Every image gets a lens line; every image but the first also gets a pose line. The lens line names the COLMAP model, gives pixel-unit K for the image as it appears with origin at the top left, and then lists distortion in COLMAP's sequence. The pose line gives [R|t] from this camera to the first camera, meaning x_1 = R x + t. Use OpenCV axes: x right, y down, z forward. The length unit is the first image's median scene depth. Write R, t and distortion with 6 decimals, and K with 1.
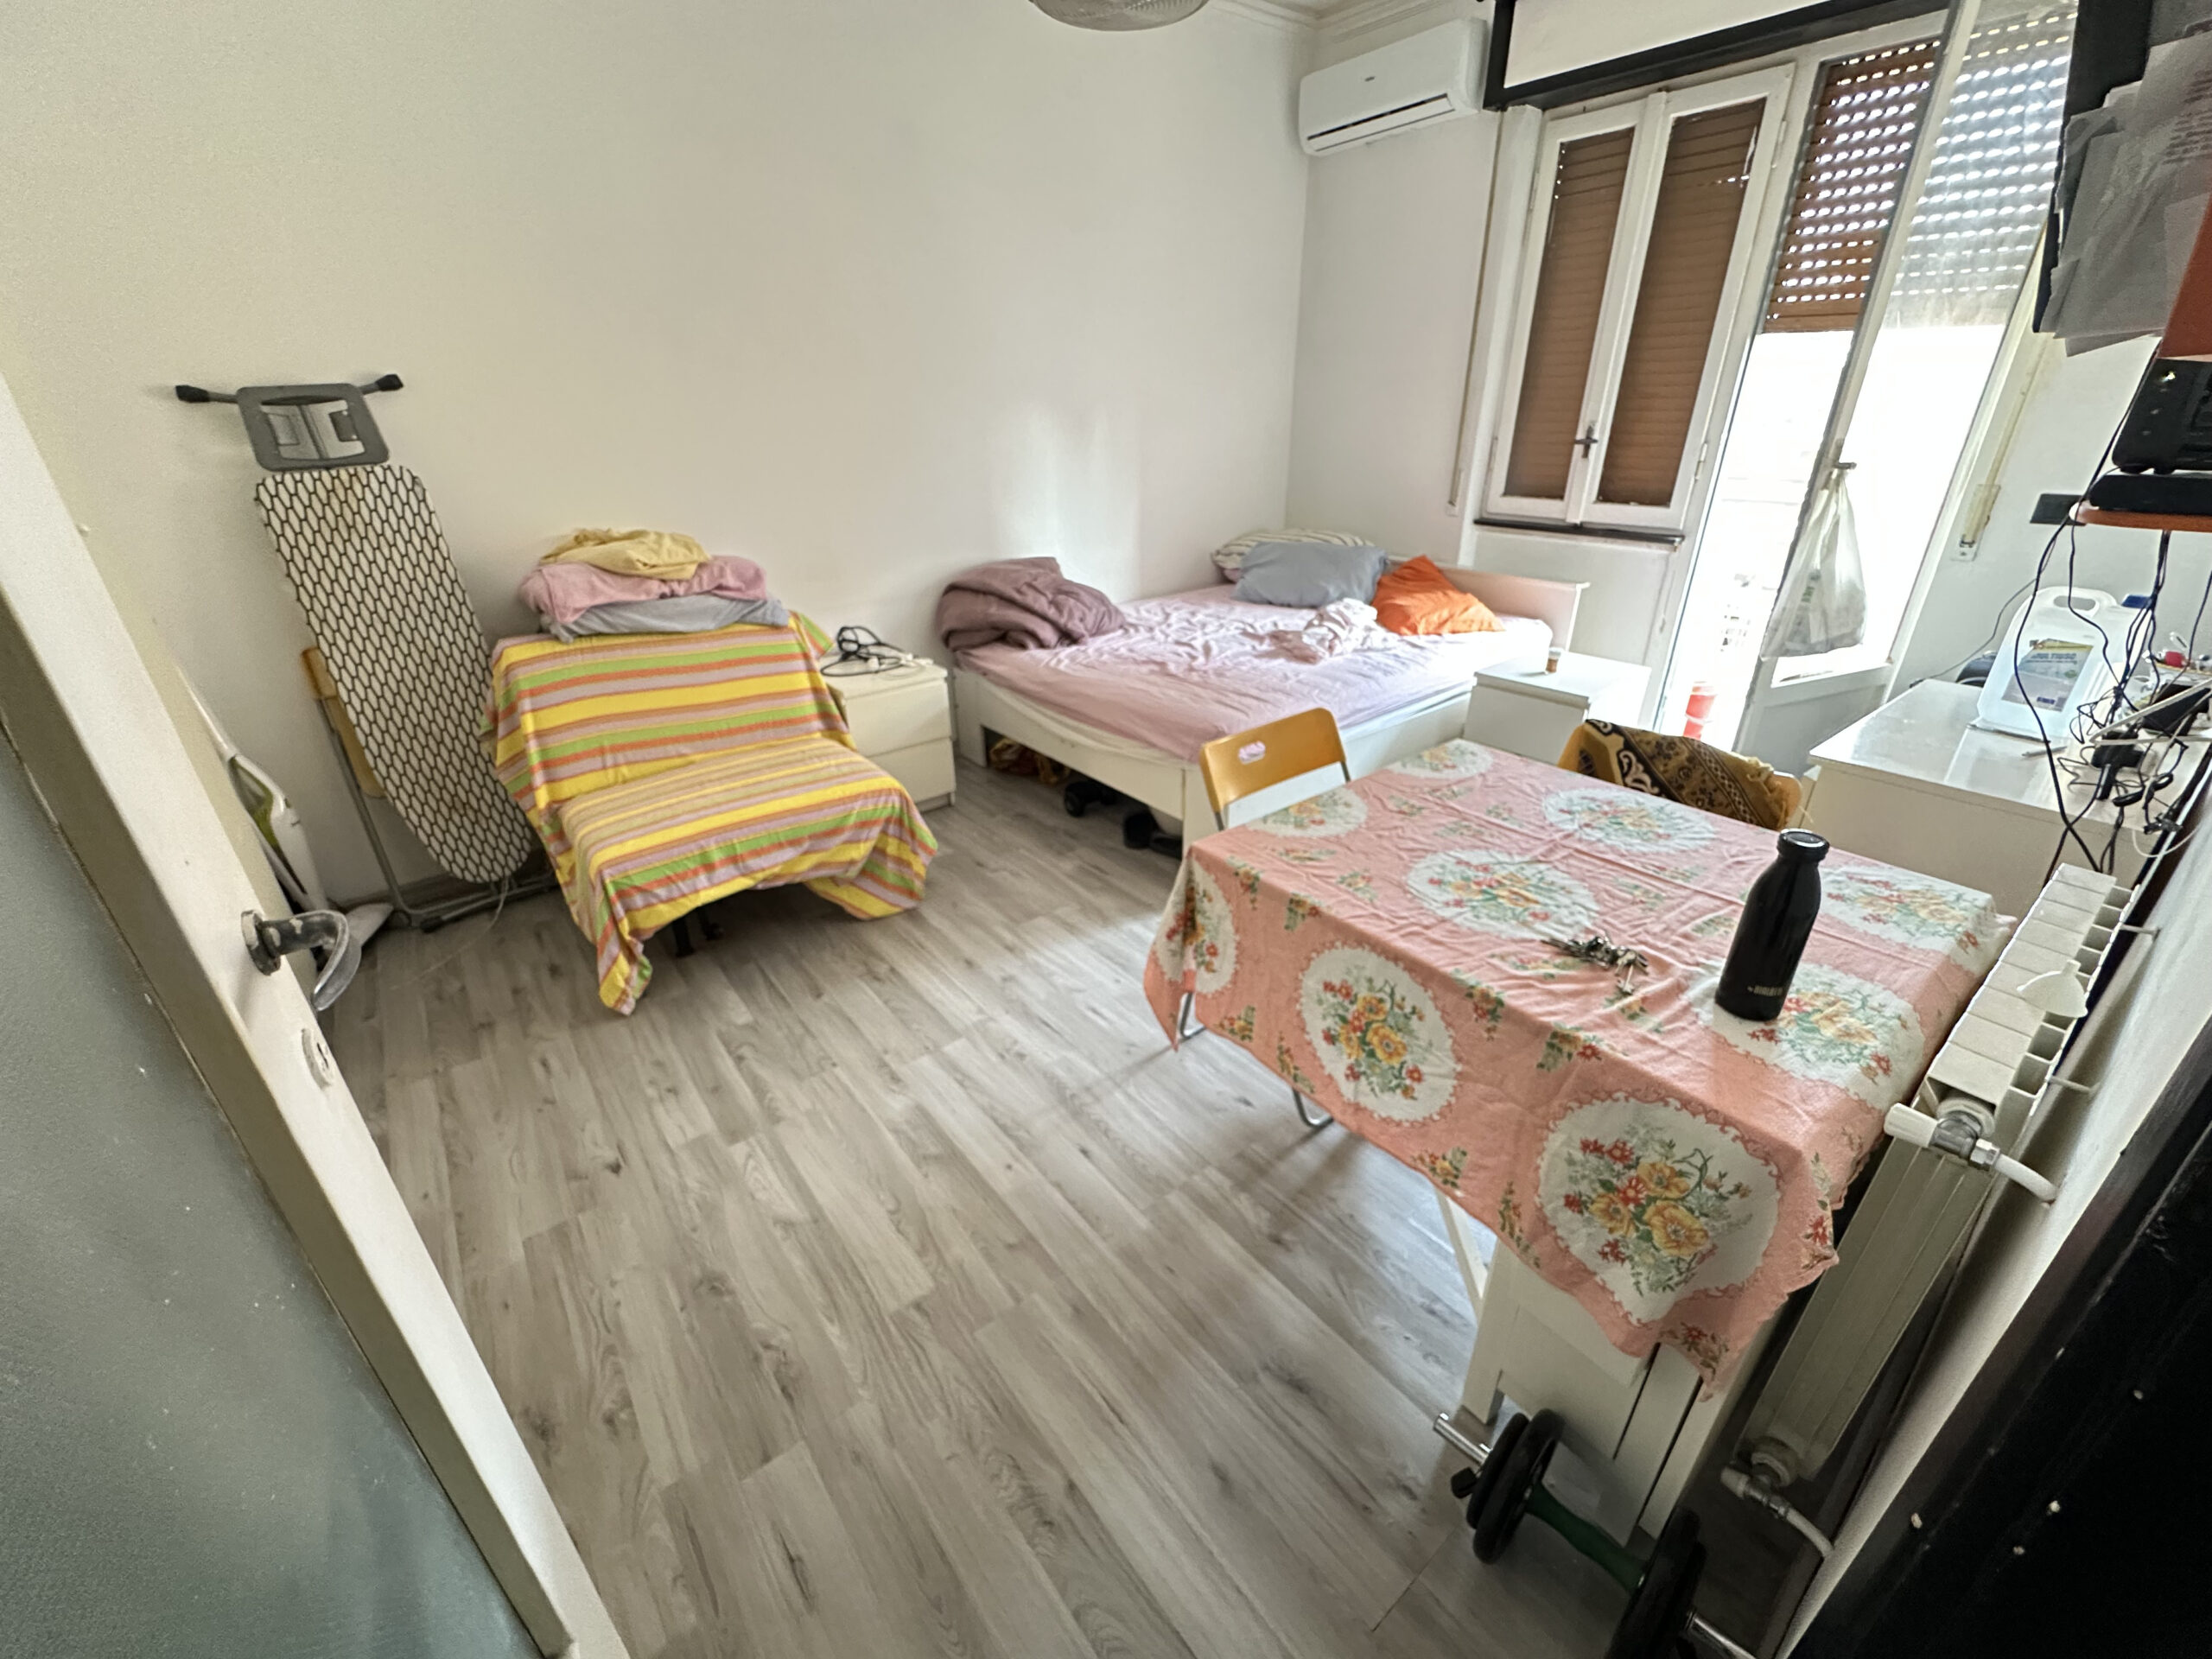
lens RADIAL K [[880.8, 0, 1109.7], [0, 880.8, 825.4], [0, 0, 1]] dist [-0.006579, 0.001355]
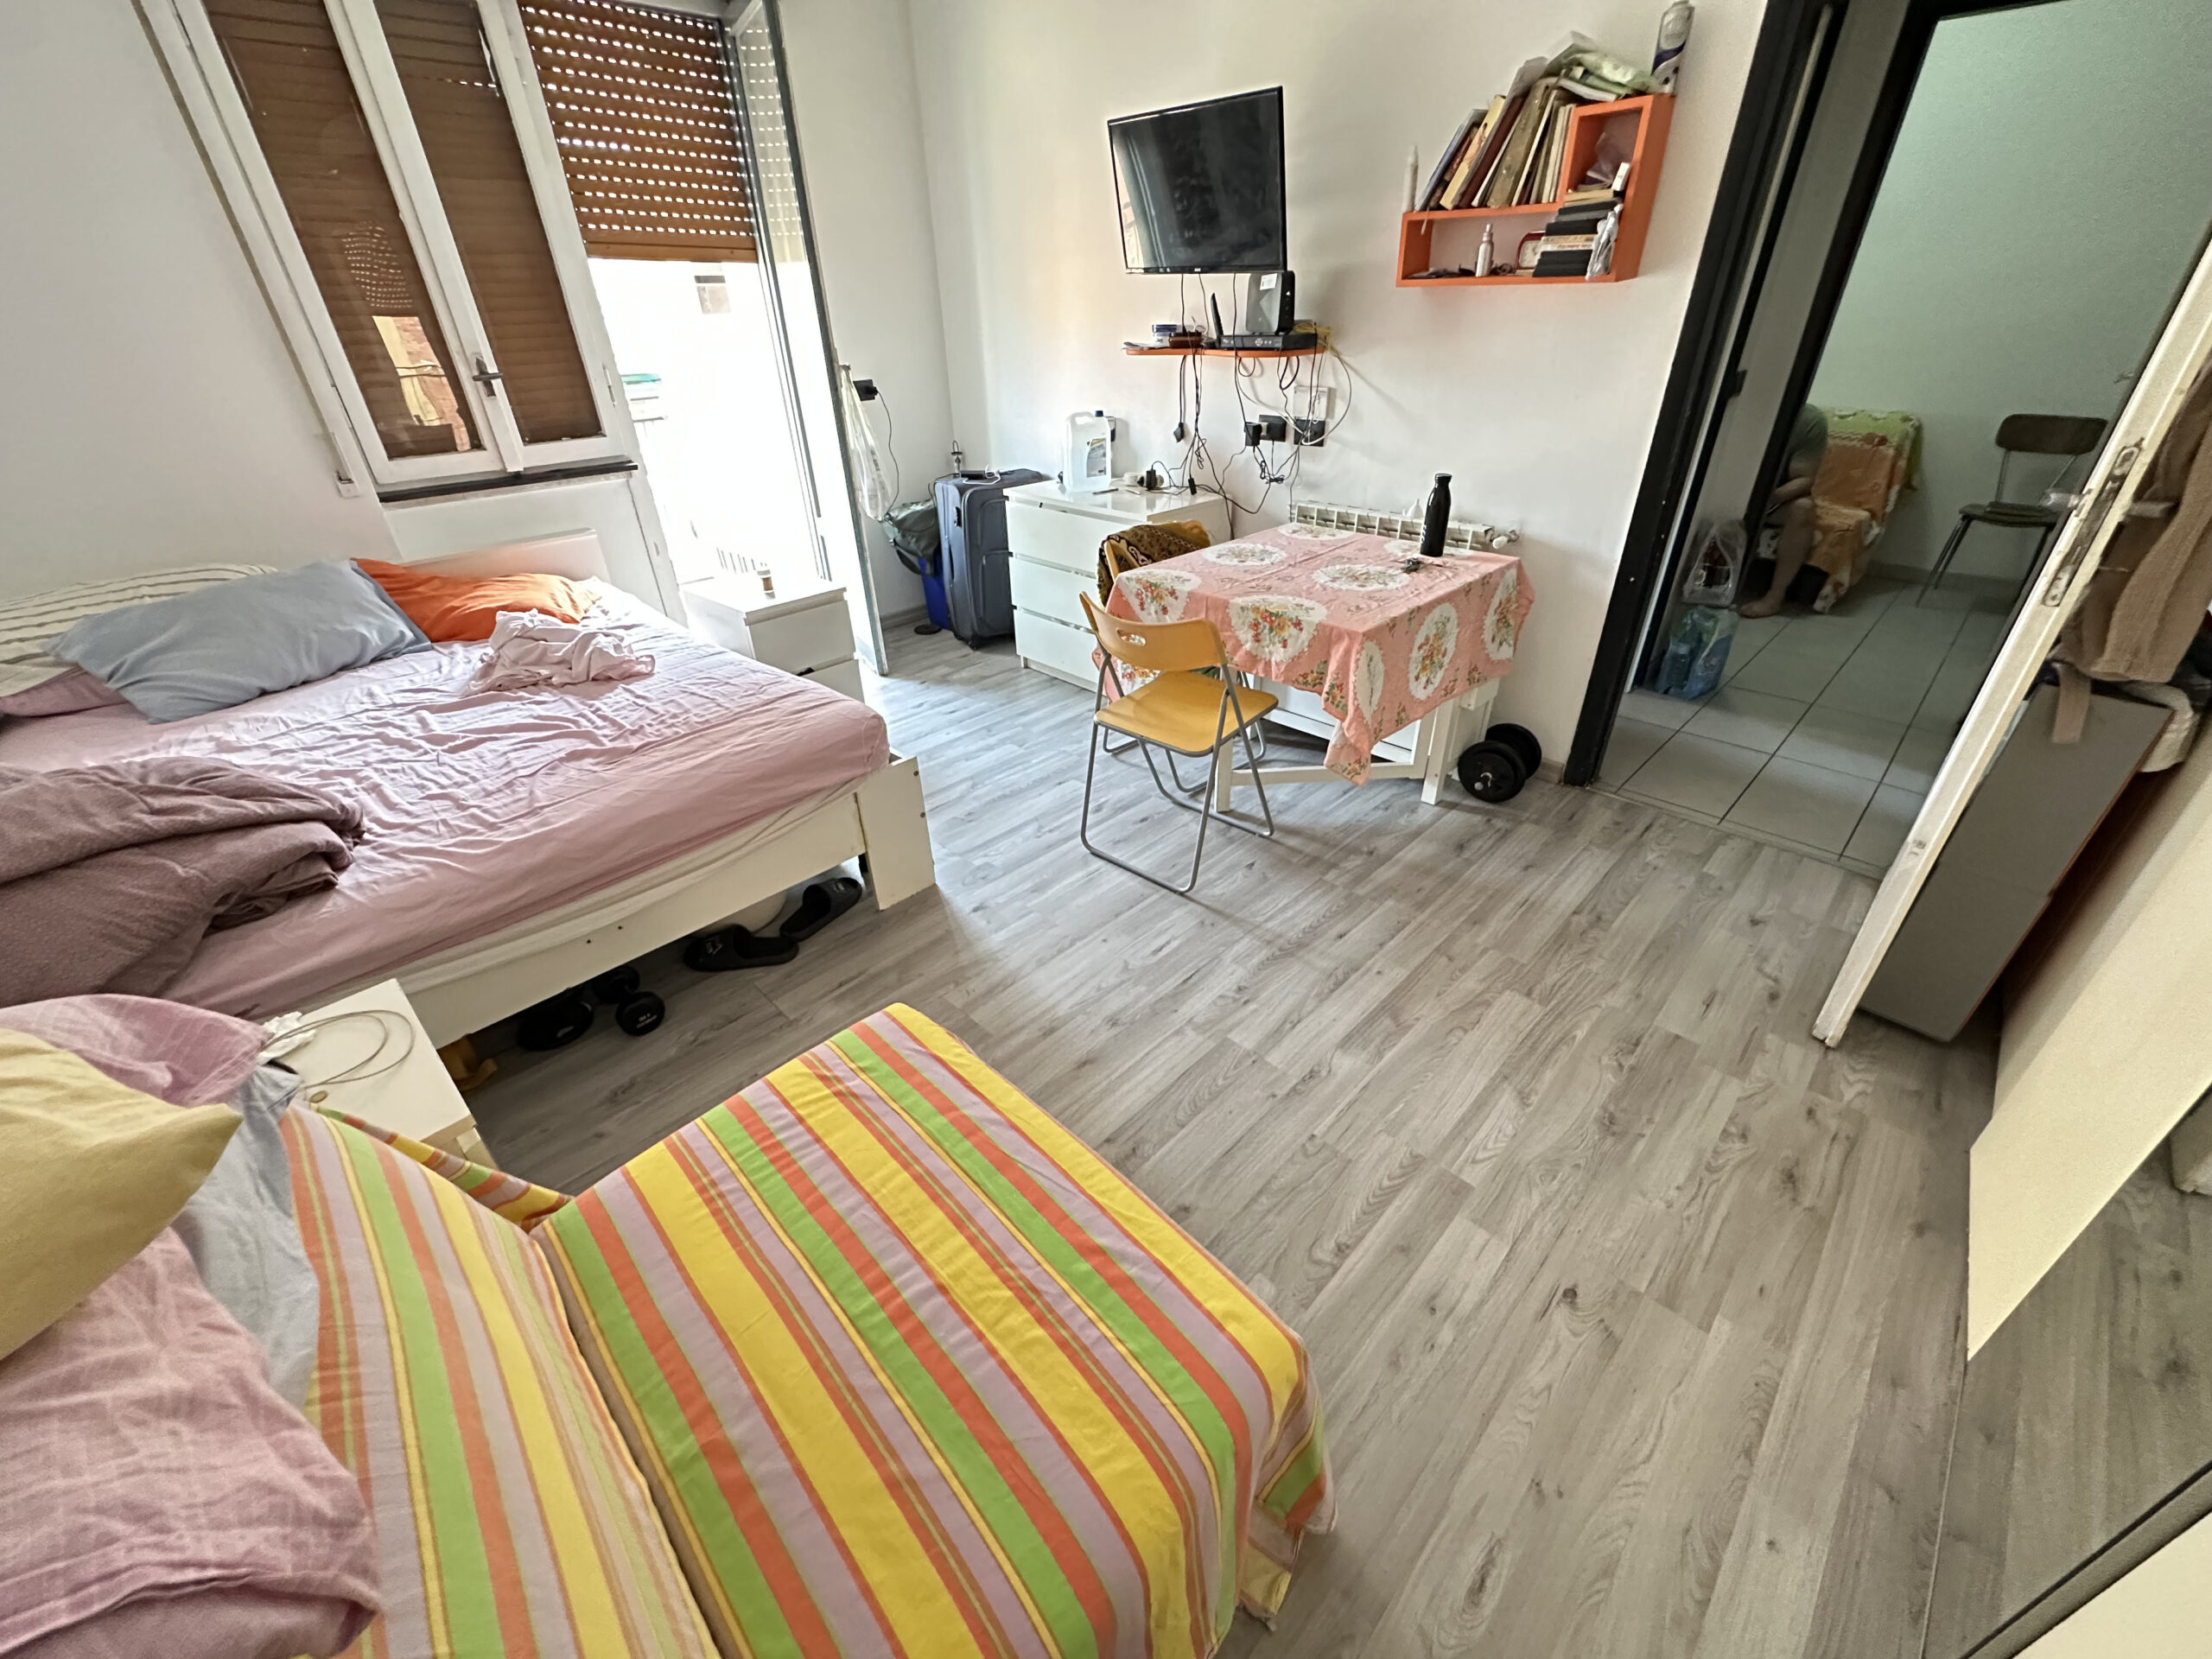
lens RADIAL K [[880.8, 0, 1090.9], [0, 880.8, 832.7], [0, 0, 1]] dist [-0.006579, 0.001355]
pose [[-0.115560, -0.498745, 0.859011, -0.922302], [0.454137, 0.742597, 0.492248, -0.475170], [-0.883405, 0.446993, 0.140684, 1.014781]]
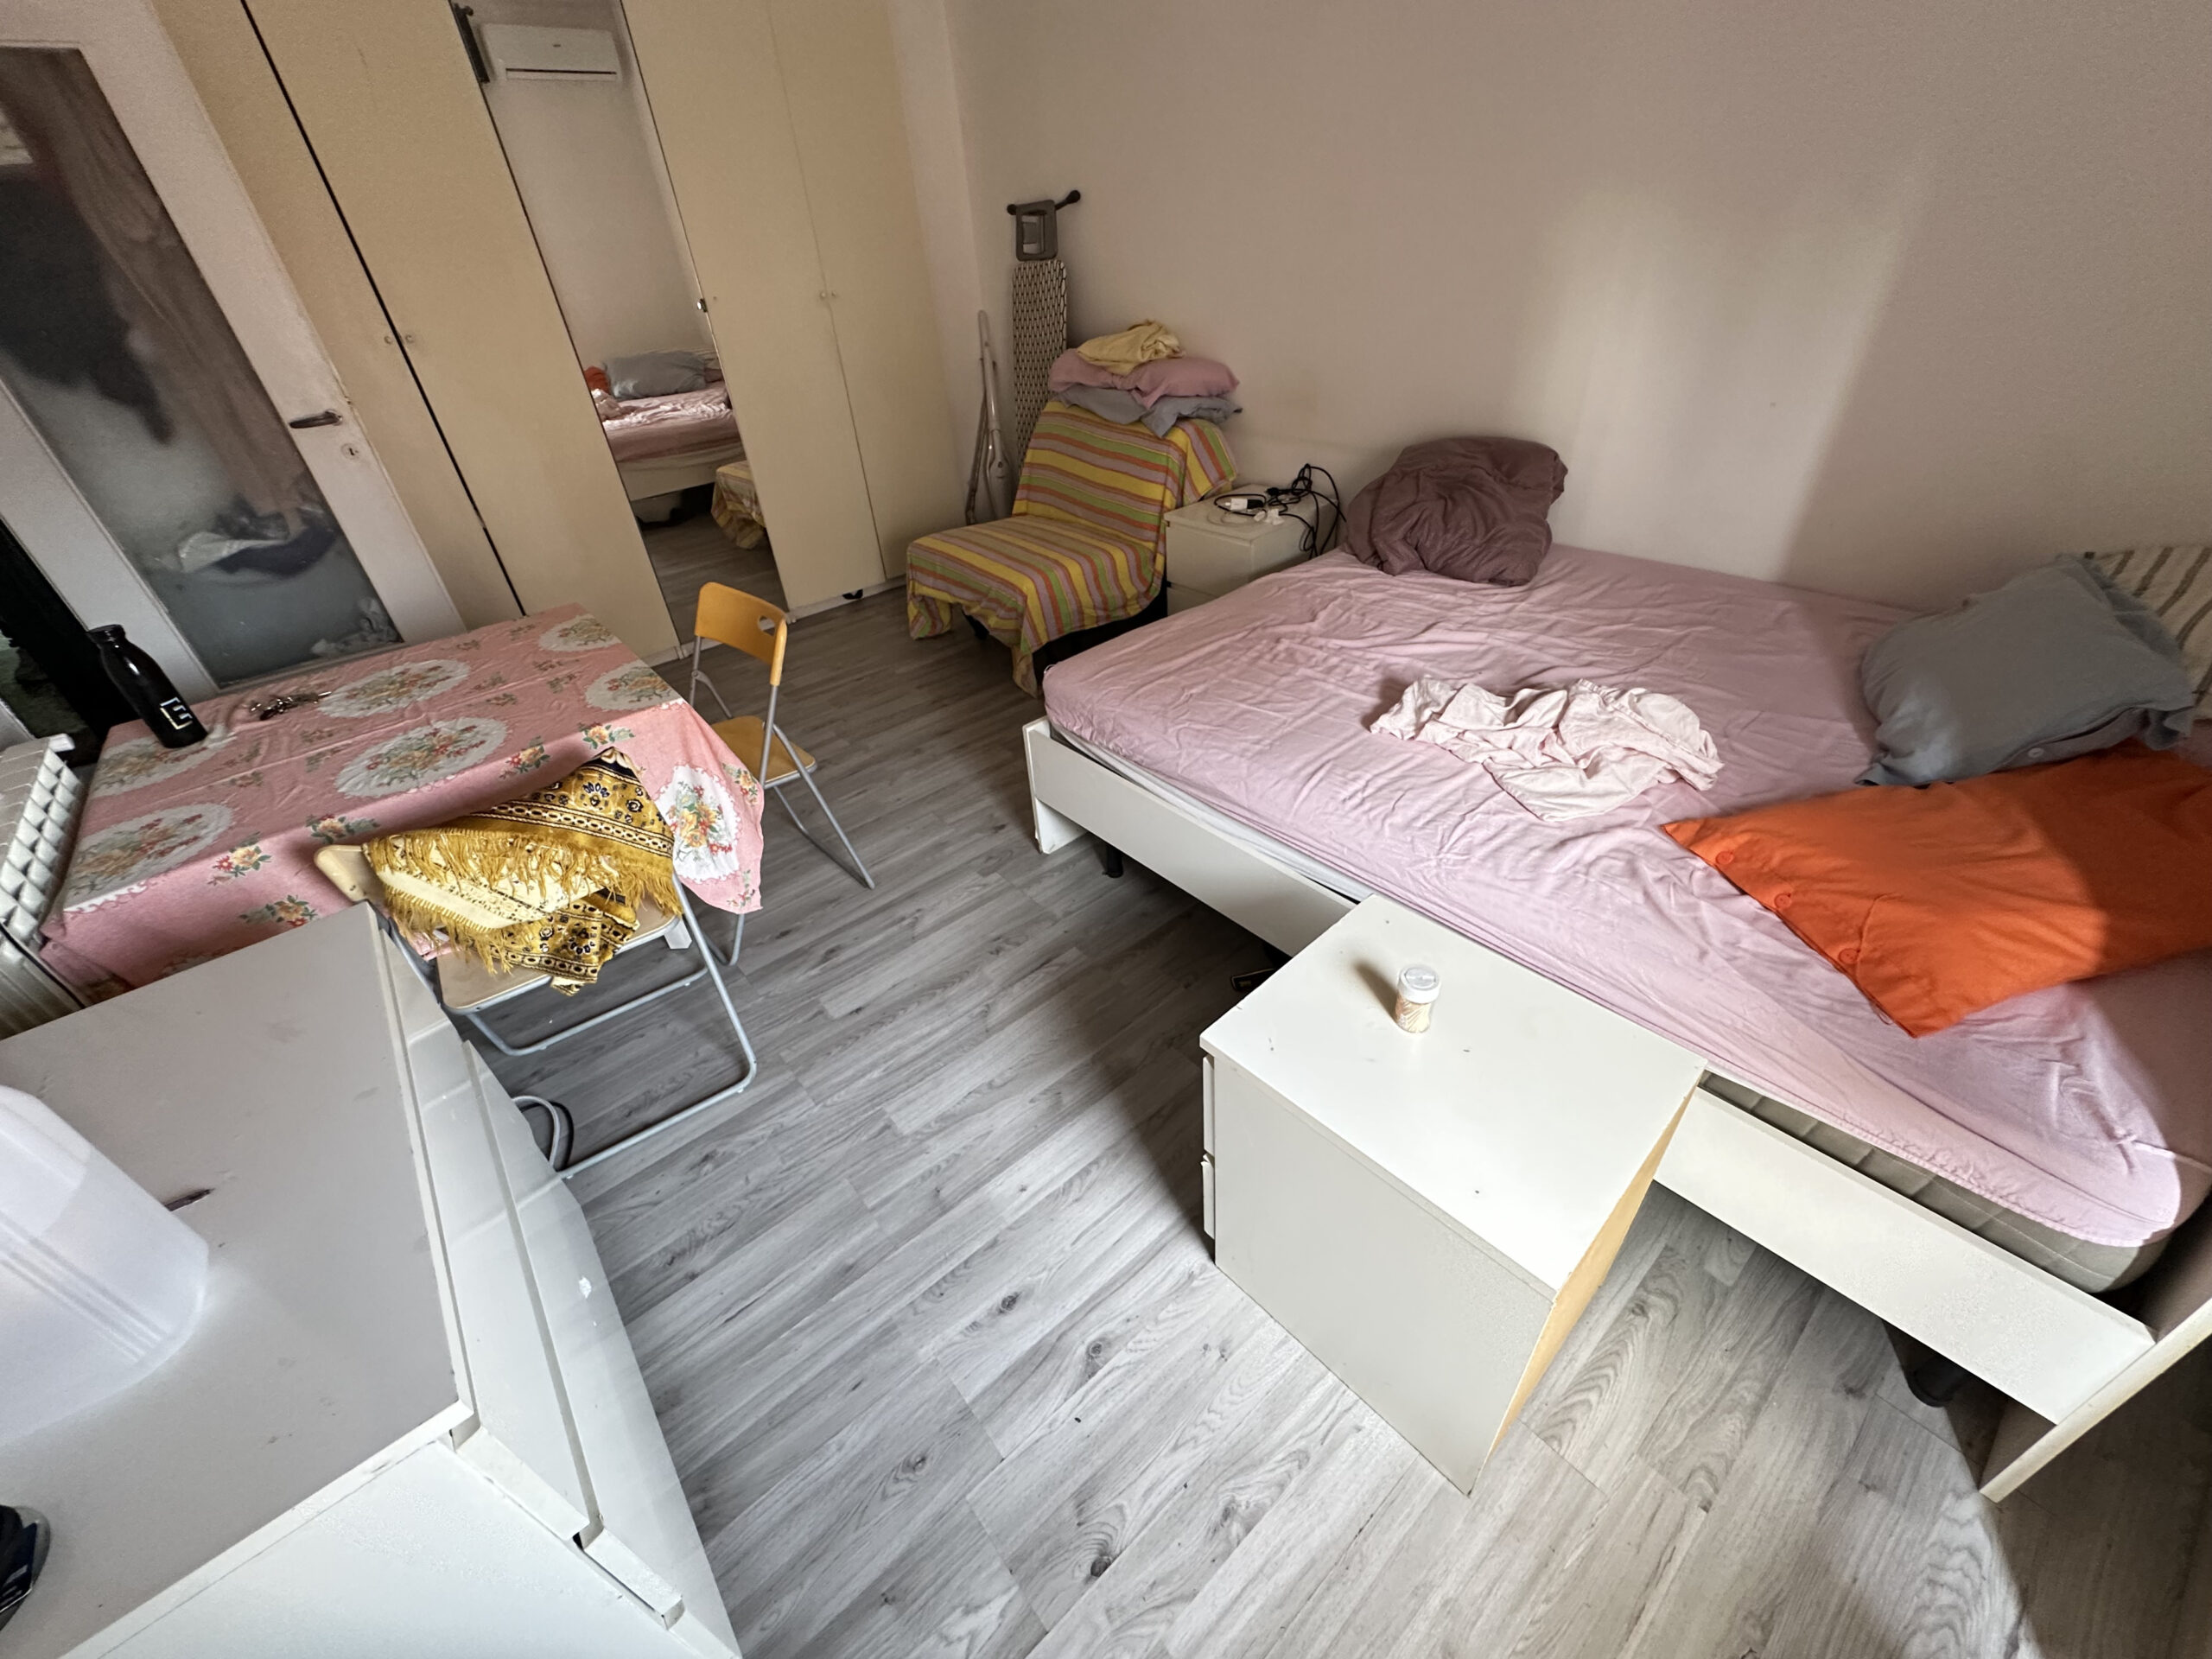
lens RADIAL K [[880.8, 0, 1107.8], [0, 880.8, 830.9], [0, 0, 1]] dist [-0.006579, 0.001355]
pose [[0.043481, 0.586119, -0.809057, 1.186531], [-0.370976, 0.761395, 0.531653, -0.612336], [0.927624, 0.277024, 0.250542, 1.197858]]
